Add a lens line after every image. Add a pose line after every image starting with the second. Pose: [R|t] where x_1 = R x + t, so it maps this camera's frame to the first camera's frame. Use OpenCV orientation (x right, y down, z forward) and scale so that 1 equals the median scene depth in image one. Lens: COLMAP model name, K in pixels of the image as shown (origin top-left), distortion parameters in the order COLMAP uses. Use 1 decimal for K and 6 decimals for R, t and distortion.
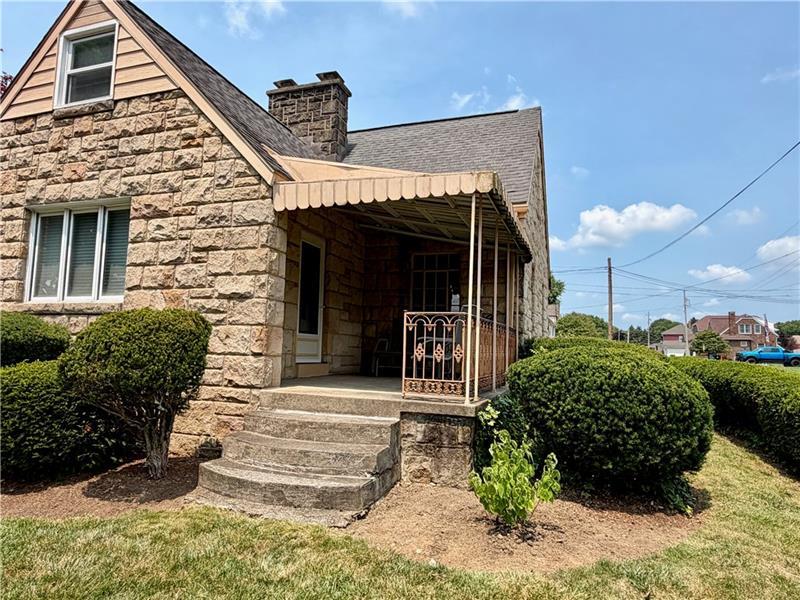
lens RADIAL K [[518.3, 0, 404.3], [0, 518.3, 302.3], [0, 0, 1]] dist [-0.004603, 0.004737]
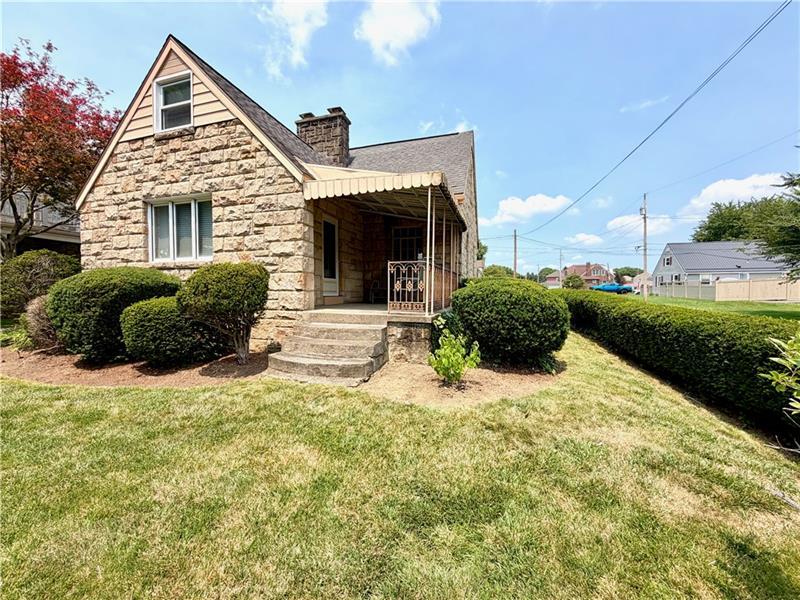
lens RADIAL K [[320.4, 0, 399.9], [0, 320.4, 301.3], [0, 0, 1]] dist [-0.000144, -0.000145]
pose [[0.999275, -0.024176, 0.029398, 0.003717], [0.020370, 0.992136, 0.123498, 0.014968], [-0.032153, -0.122810, 0.991909, -0.017845]]
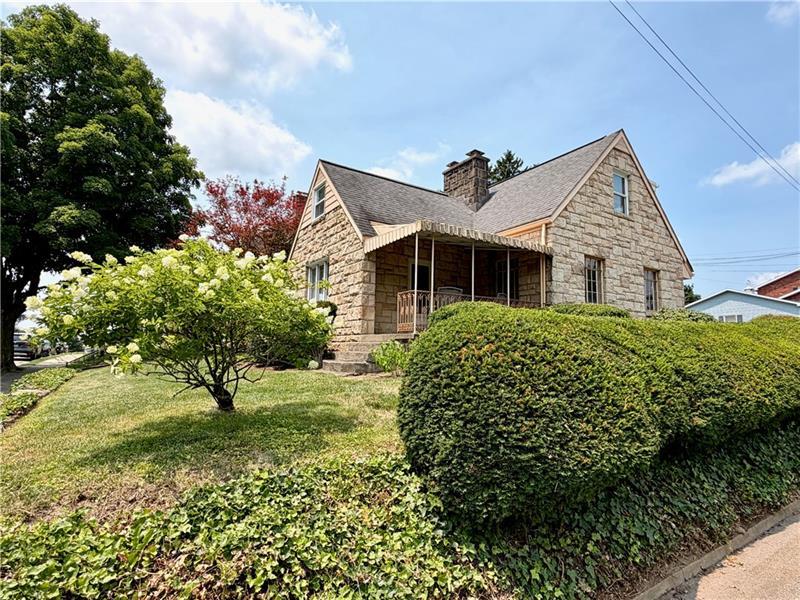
lens RADIAL K [[447.5, 0, 400.5], [0, 447.5, 301.5], [0, 0, 1]] dist [-0.005576, -0.000280]
pose [[0.779143, -0.083503, -0.621260, 0.932742], [0.062826, 0.996500, -0.055146, 0.125635], [0.623690, 0.003935, 0.781662, -0.342352]]
